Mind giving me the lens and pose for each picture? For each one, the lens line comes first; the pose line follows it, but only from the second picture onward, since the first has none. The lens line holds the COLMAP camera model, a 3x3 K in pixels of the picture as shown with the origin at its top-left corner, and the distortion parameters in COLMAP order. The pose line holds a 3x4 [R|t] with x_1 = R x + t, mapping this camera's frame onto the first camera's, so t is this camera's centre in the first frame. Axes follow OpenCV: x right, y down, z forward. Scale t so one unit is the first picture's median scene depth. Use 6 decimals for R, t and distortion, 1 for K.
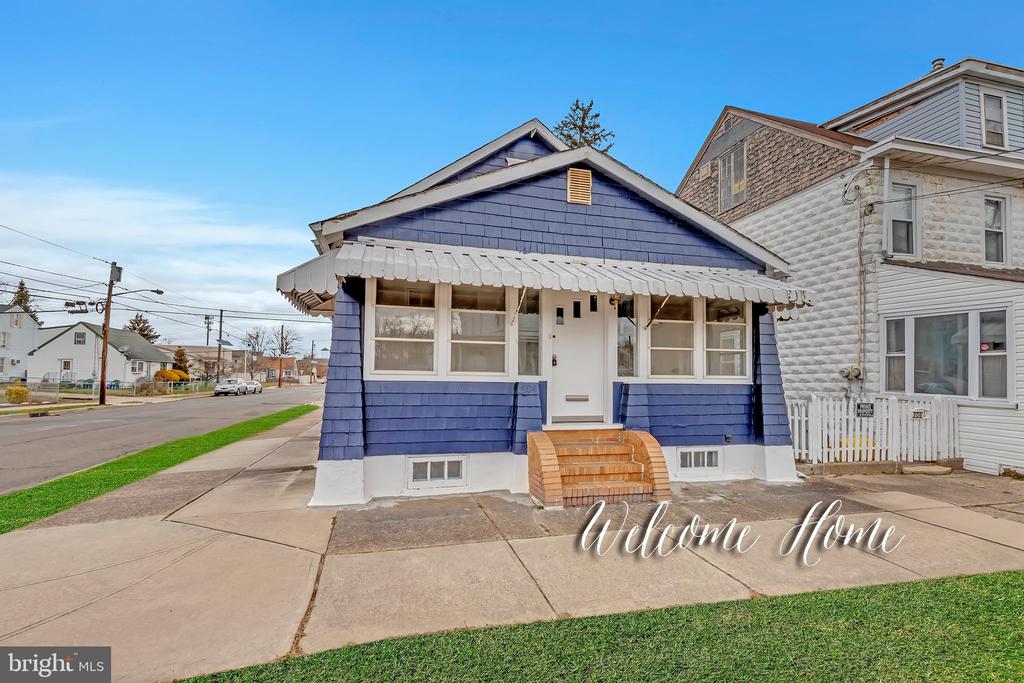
lens RADIAL K [[466.4, 0, 474.9], [0, 466.4, 367.7], [0, 0, 1]] dist [0.002205, 0.000203]
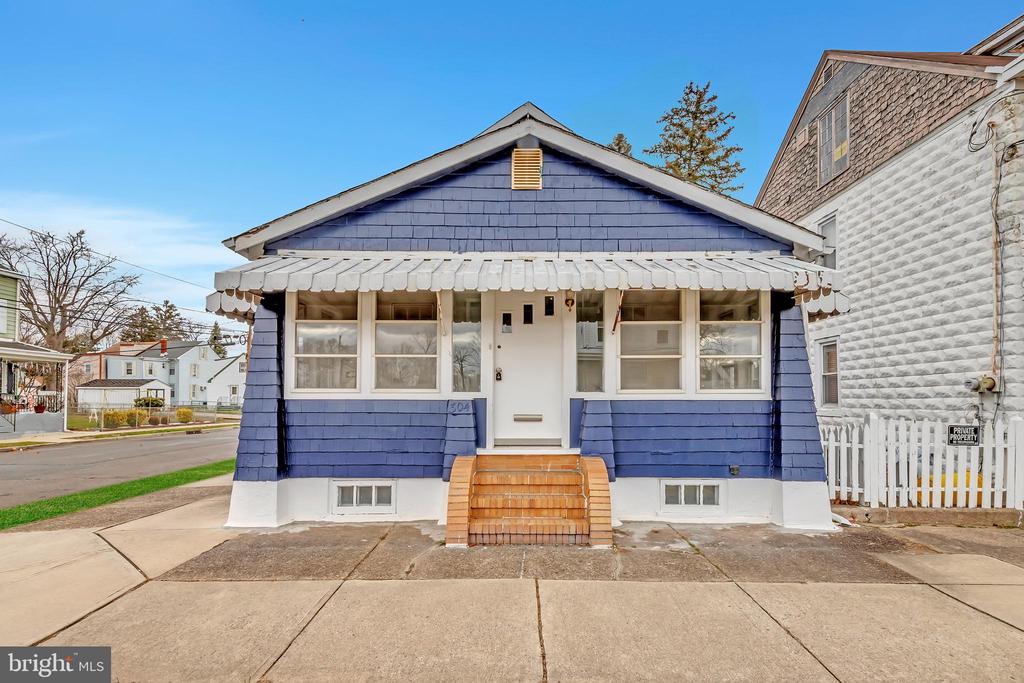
lens RADIAL K [[466.4, 0, 531.0], [0, 466.4, 395.3], [0, 0, 1]] dist [0.002205, 0.000203]
pose [[0.967890, -0.011779, -0.251097, 0.427359], [0.015153, 0.999819, 0.011508, 0.013522], [0.250916, -0.014943, 0.967893, 0.168813]]
